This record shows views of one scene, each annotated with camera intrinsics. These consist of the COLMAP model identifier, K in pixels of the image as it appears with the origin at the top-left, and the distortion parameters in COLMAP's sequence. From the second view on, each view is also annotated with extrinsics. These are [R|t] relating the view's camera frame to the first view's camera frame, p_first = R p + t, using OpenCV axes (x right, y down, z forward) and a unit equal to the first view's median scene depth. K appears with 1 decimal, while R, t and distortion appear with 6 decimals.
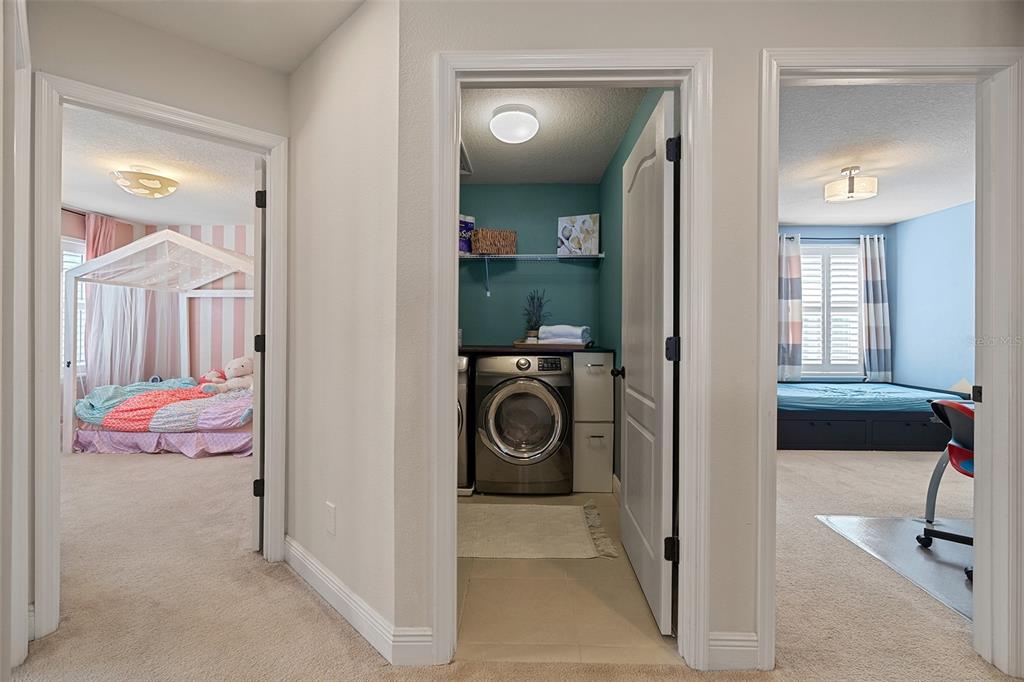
lens RADIAL K [[465.6, 0, 509.2], [0, 465.6, 329.3], [0, 0, 1]] dist [-0.008498, 0.003095]
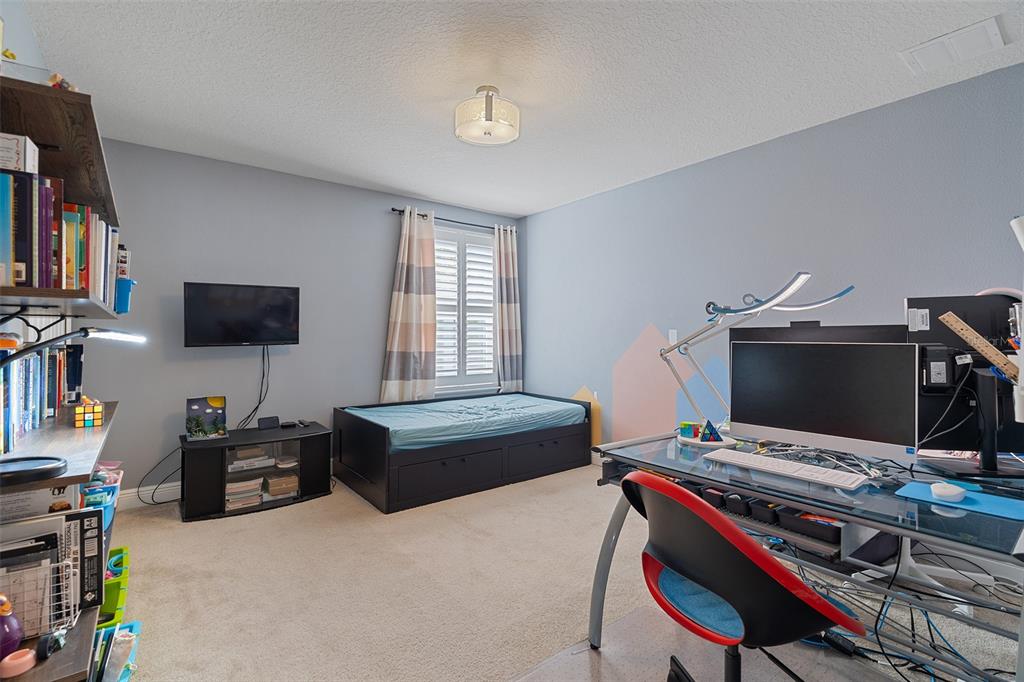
lens RADIAL K [[465.6, 0, 510.0], [0, 465.6, 334.3], [0, 0, 1]] dist [-0.008498, 0.003095]
pose [[0.770610, -0.001673, 0.637305, 0.229328], [0.000387, 0.999998, 0.002158, 0.000566], [-0.637307, -0.001416, 0.770609, 0.318034]]
